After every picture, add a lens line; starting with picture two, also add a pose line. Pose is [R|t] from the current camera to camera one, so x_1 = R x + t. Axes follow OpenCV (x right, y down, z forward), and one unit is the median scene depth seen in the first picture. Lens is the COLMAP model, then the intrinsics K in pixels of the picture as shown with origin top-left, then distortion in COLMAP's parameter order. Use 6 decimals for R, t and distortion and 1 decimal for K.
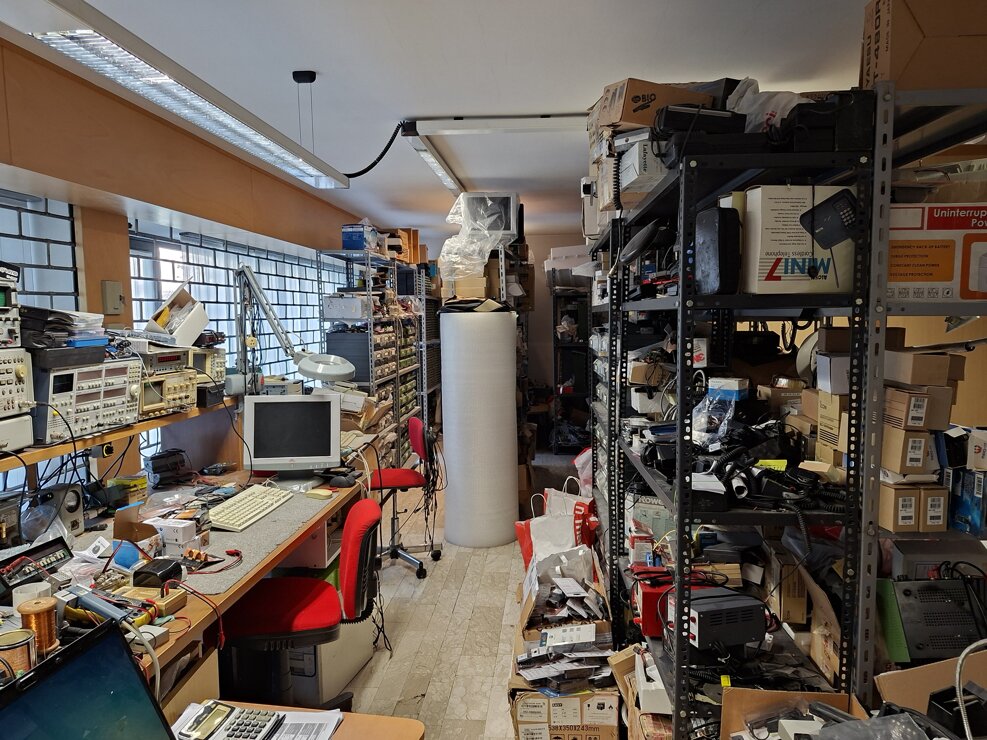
lens RADIAL K [[686.6, 0, 490.9], [0, 686.6, 376.0], [0, 0, 1]] dist [0.085733, -0.108597]
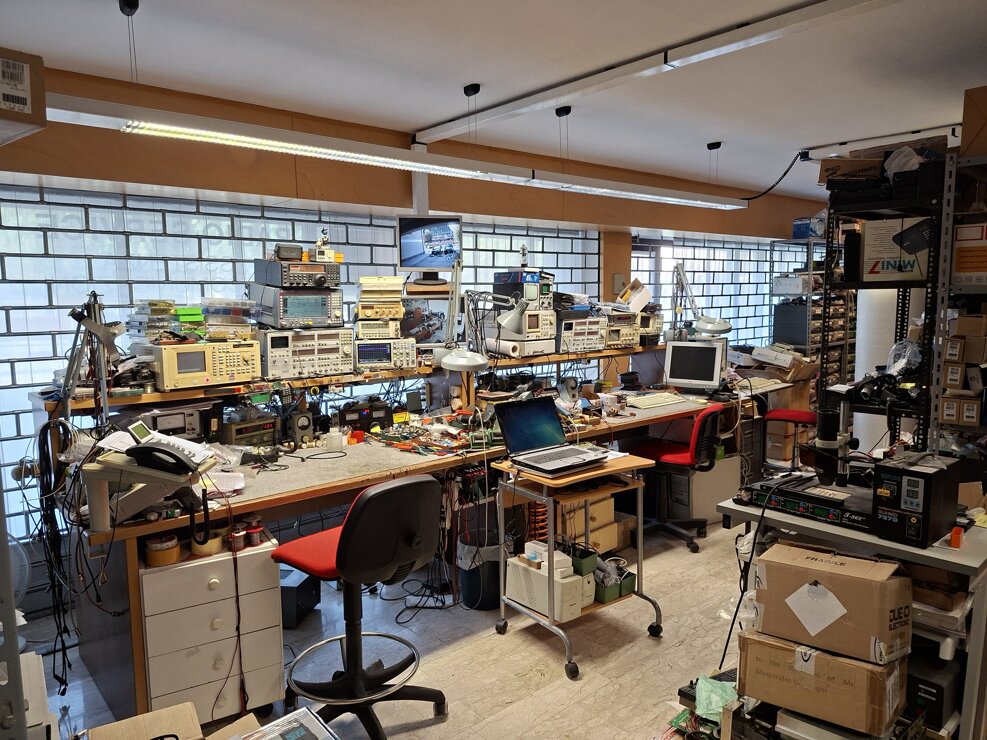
lens RADIAL K [[686.6, 0, 495.5], [0, 686.6, 372.1], [0, 0, 1]] dist [0.085733, -0.108597]
pose [[0.720151, 0.073185, -0.689946, 0.647890], [-0.052461, 0.997318, 0.051031, 0.049181], [0.691831, -0.000555, 0.722059, -0.645993]]
